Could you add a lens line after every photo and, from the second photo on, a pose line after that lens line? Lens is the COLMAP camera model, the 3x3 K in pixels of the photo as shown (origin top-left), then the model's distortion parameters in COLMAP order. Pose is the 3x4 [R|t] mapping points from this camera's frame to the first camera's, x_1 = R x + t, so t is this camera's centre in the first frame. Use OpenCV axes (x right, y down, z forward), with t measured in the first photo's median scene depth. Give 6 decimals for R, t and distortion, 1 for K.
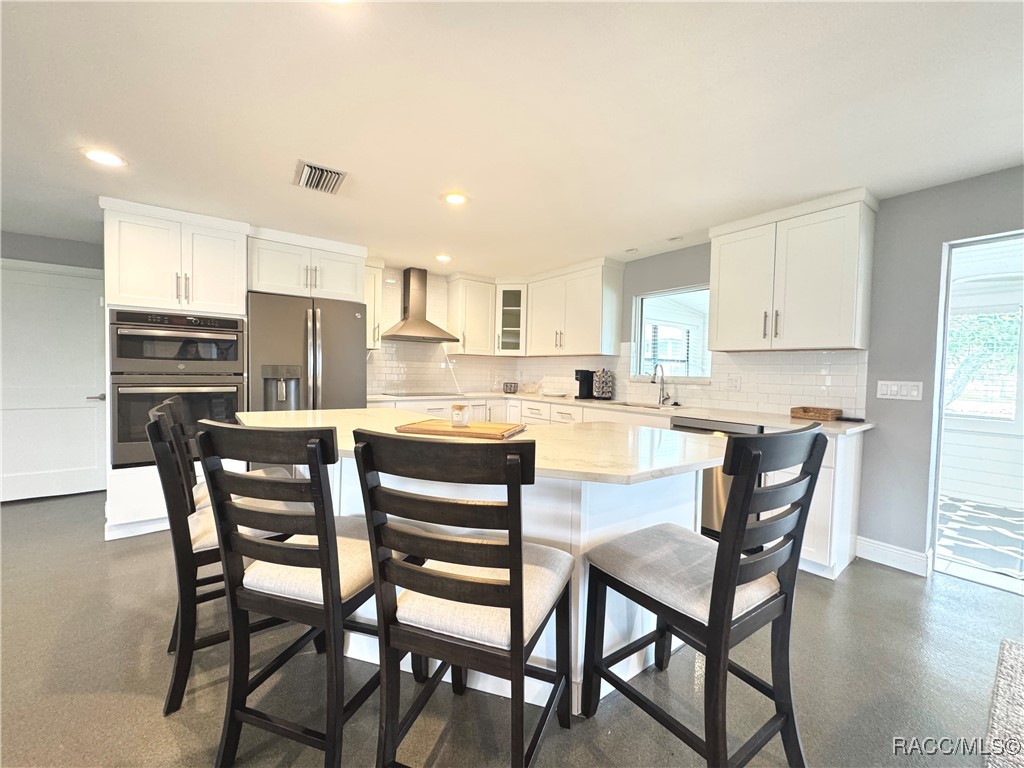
lens RADIAL K [[406.7, 0, 509.8], [0, 406.7, 385.4], [0, 0, 1]] dist [-0.003690, 0.001382]
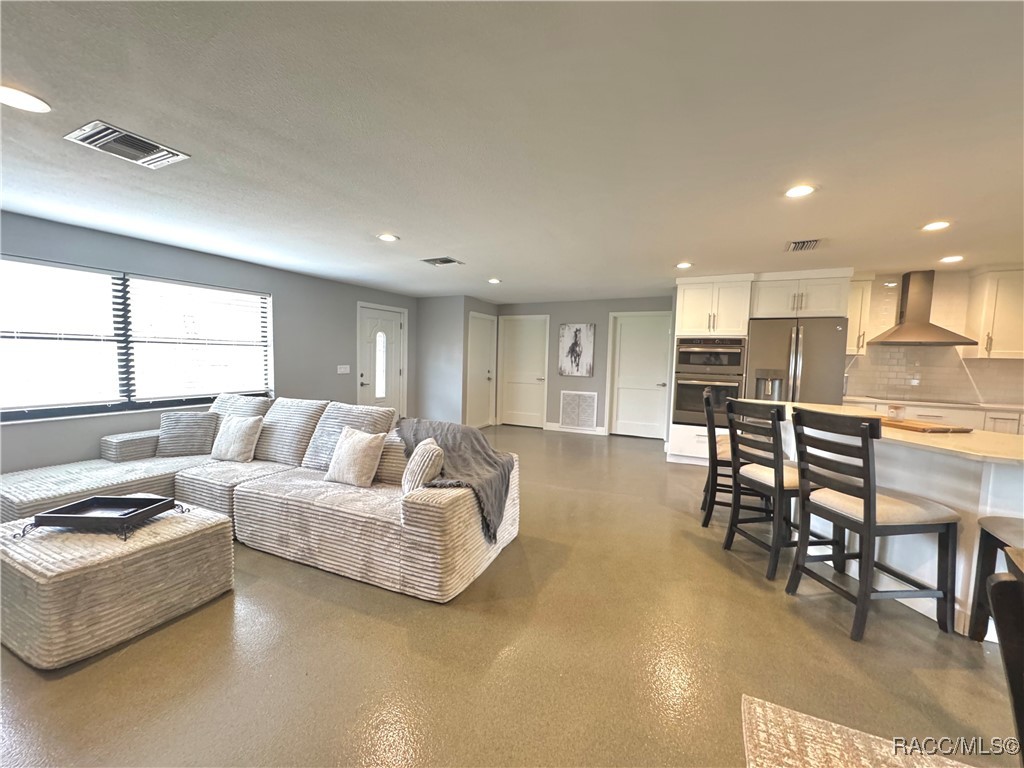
lens RADIAL K [[406.7, 0, 514.6], [0, 406.7, 382.6], [0, 0, 1]] dist [-0.003690, 0.001382]
pose [[0.466026, 0.052313, -0.883223, 0.323935], [-0.048703, 0.998254, 0.033428, -0.008537], [0.883429, 0.027437, 0.467760, -0.522487]]
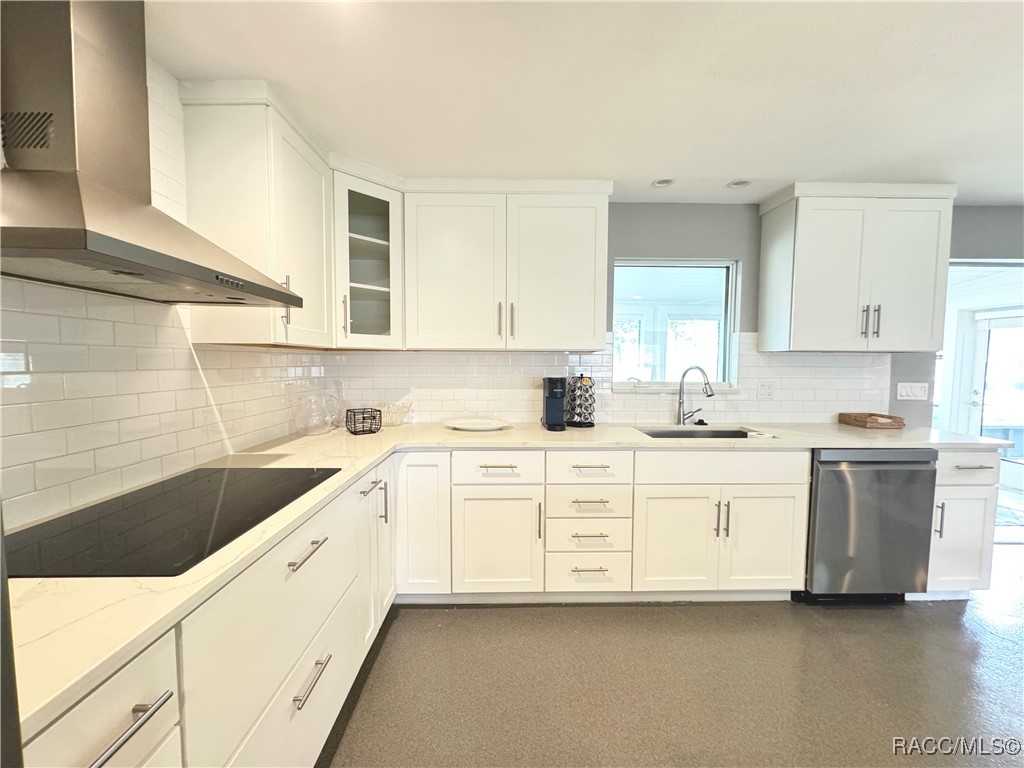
lens RADIAL K [[406.7, 0, 513.3], [0, 406.7, 382.7], [0, 0, 1]] dist [-0.003690, 0.001382]
pose [[0.584311, -0.061043, 0.809231, -0.482542], [0.037913, 0.998132, 0.047917, -0.094571], [-0.810644, 0.002682, 0.585533, 1.143178]]
